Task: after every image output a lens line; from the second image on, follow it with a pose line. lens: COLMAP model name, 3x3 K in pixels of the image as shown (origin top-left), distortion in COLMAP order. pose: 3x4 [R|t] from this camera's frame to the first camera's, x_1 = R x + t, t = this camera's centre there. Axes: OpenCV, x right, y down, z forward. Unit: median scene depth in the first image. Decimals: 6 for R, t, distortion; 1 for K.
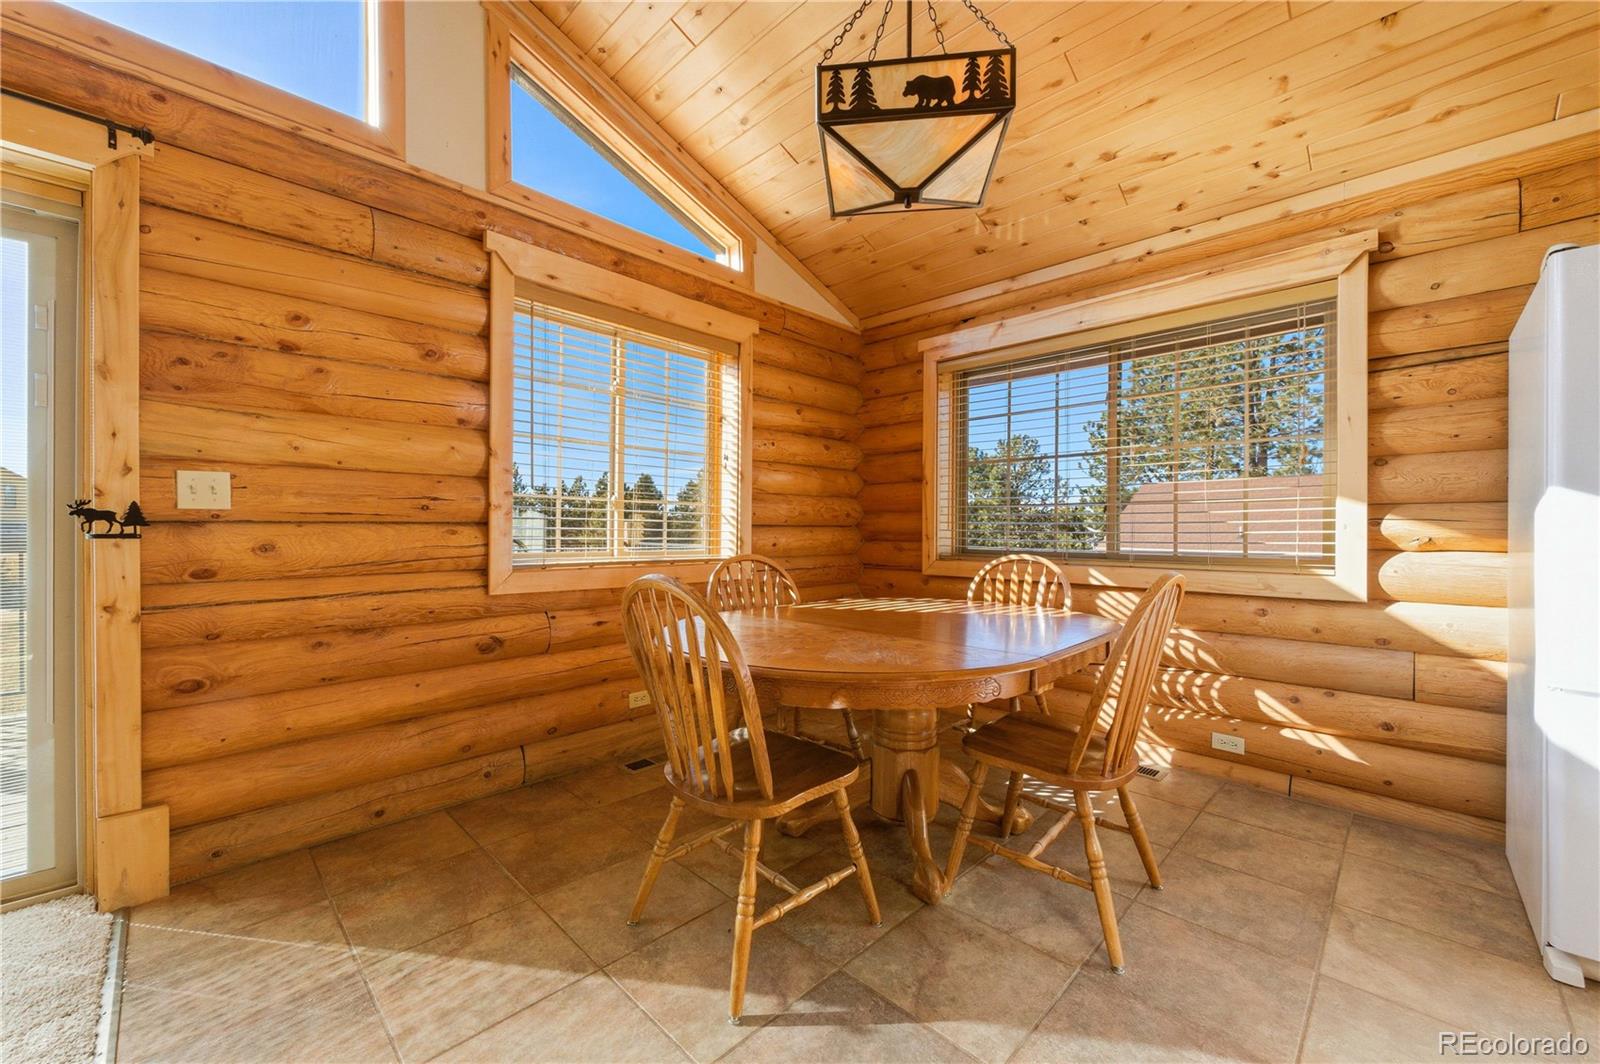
lens RADIAL K [[627.0, 0, 807.7], [0, 627.0, 529.3], [0, 0, 1]] dist [0.004567, -0.001354]
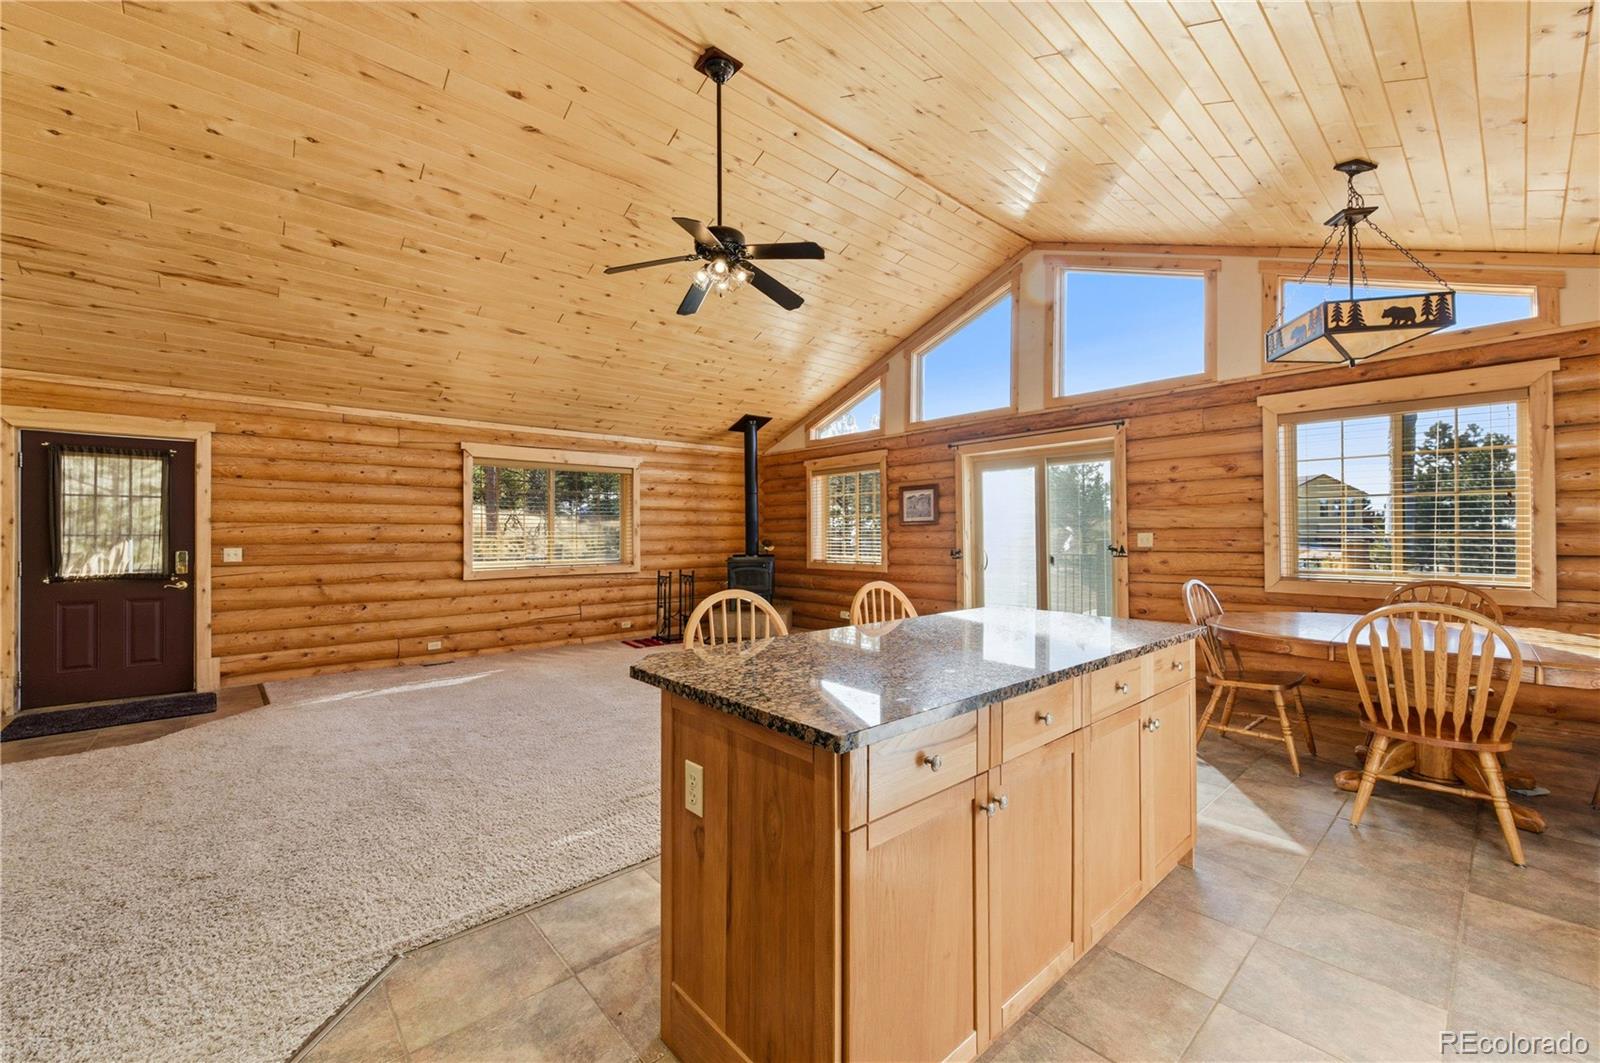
lens RADIAL K [[627.0, 0, 782.2], [0, 627.0, 531.6], [0, 0, 1]] dist [0.004567, -0.001354]
pose [[-0.089770, -0.007689, -0.995933, 1.500675], [0.010238, 0.999910, -0.008643, -0.072157], [0.995910, -0.010972, -0.089683, -0.255695]]
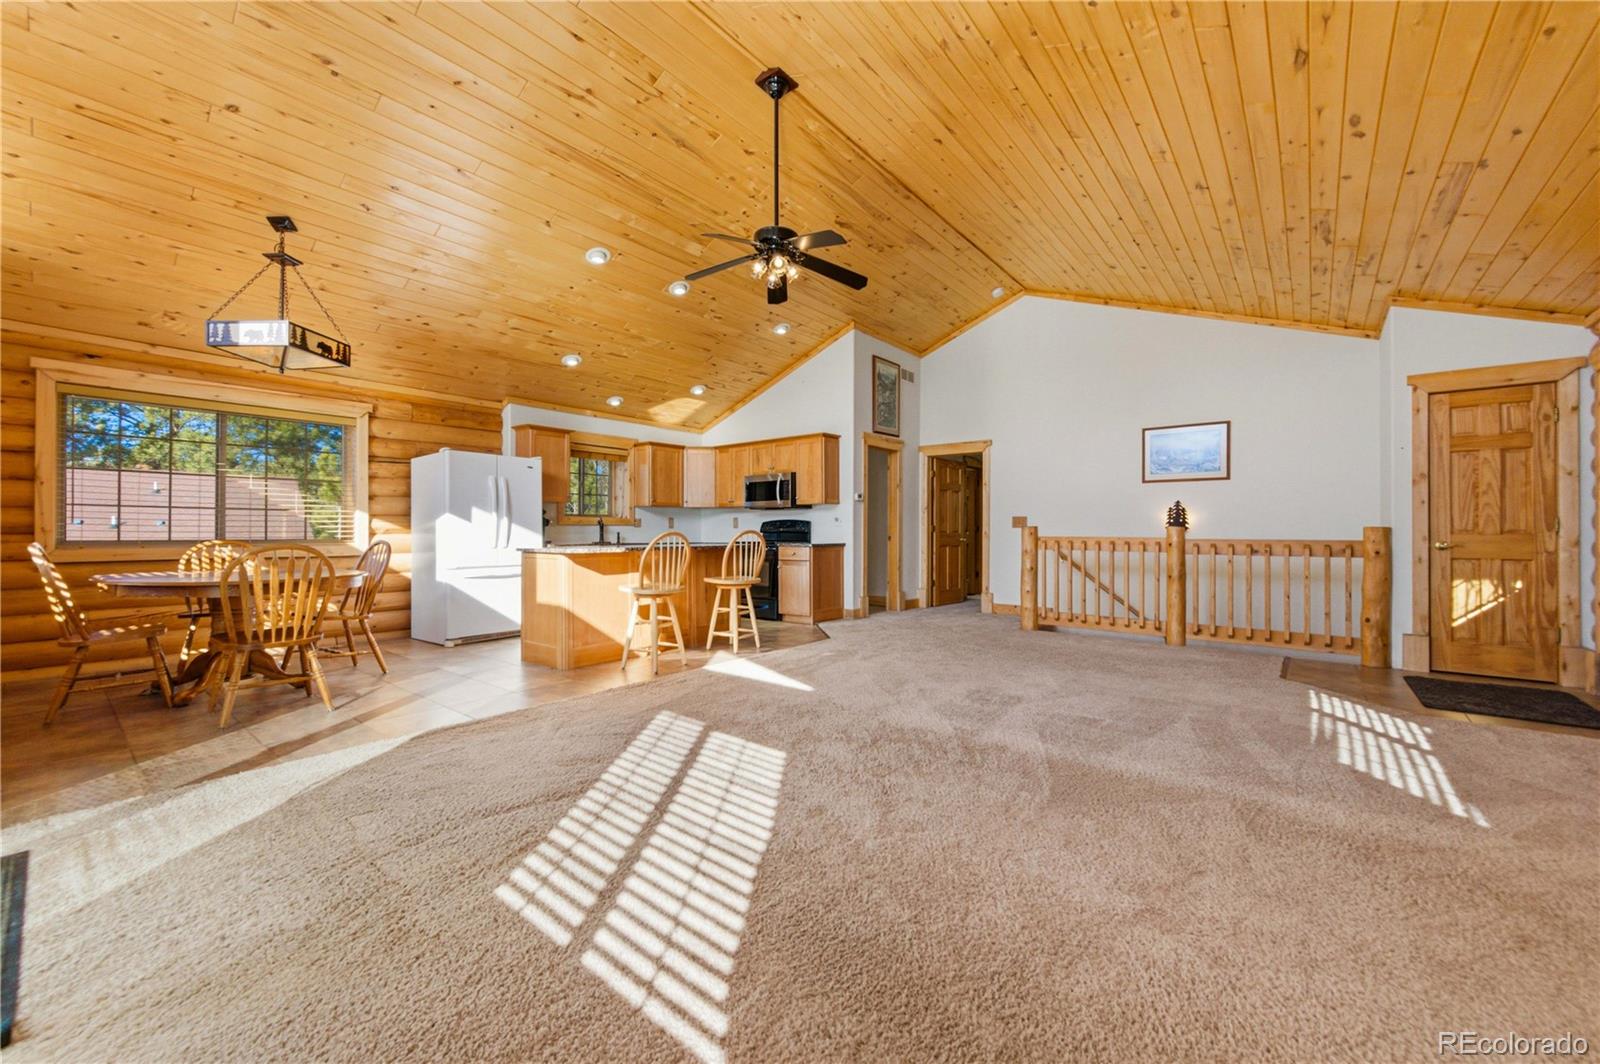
lens RADIAL K [[627.0, 0, 793.3], [0, 627.0, 530.1], [0, 0, 1]] dist [0.004567, -0.001354]
pose [[-0.086079, -0.002532, 0.996285, -1.664434], [-0.005794, 0.999981, 0.002041, 0.002966], [-0.996271, -0.005597, -0.086092, -0.434007]]
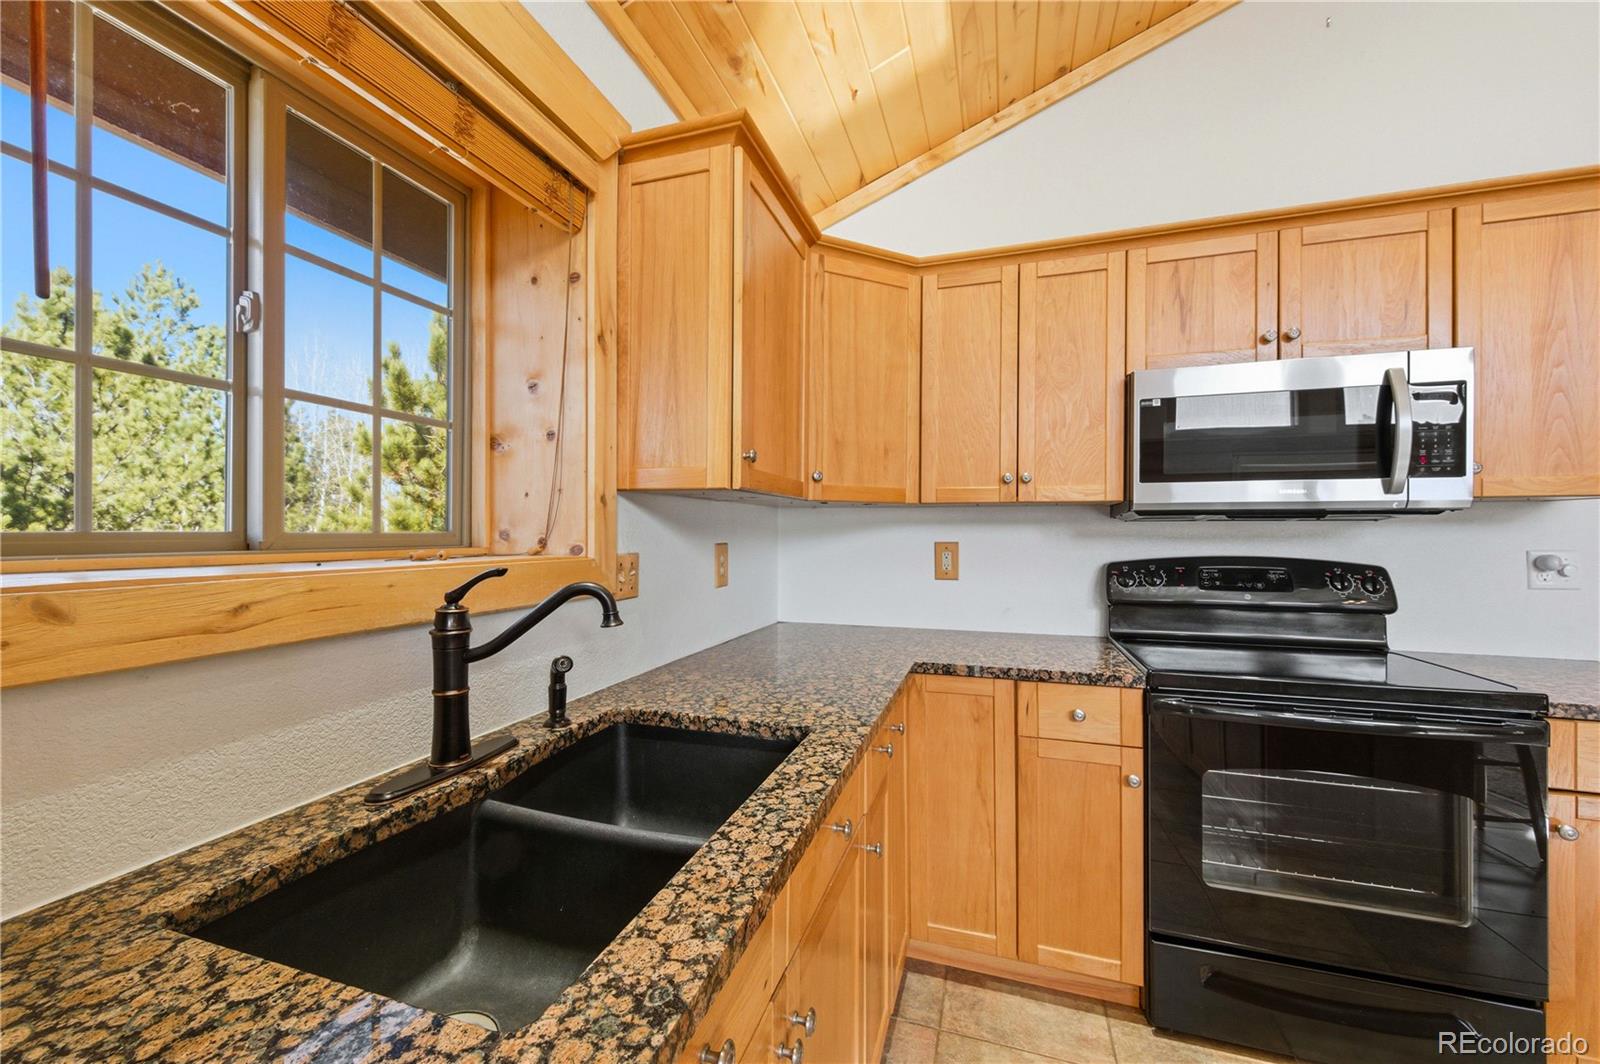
lens RADIAL K [[627.0, 0, 800.0], [0, 627.0, 532.4], [0, 0, 1]] dist [0.004567, -0.001354]
pose [[-0.436826, -0.006702, 0.899521, 1.084737], [-0.010376, 0.999943, 0.002412, -0.072897], [-0.899486, -0.008280, -0.436871, 0.224432]]
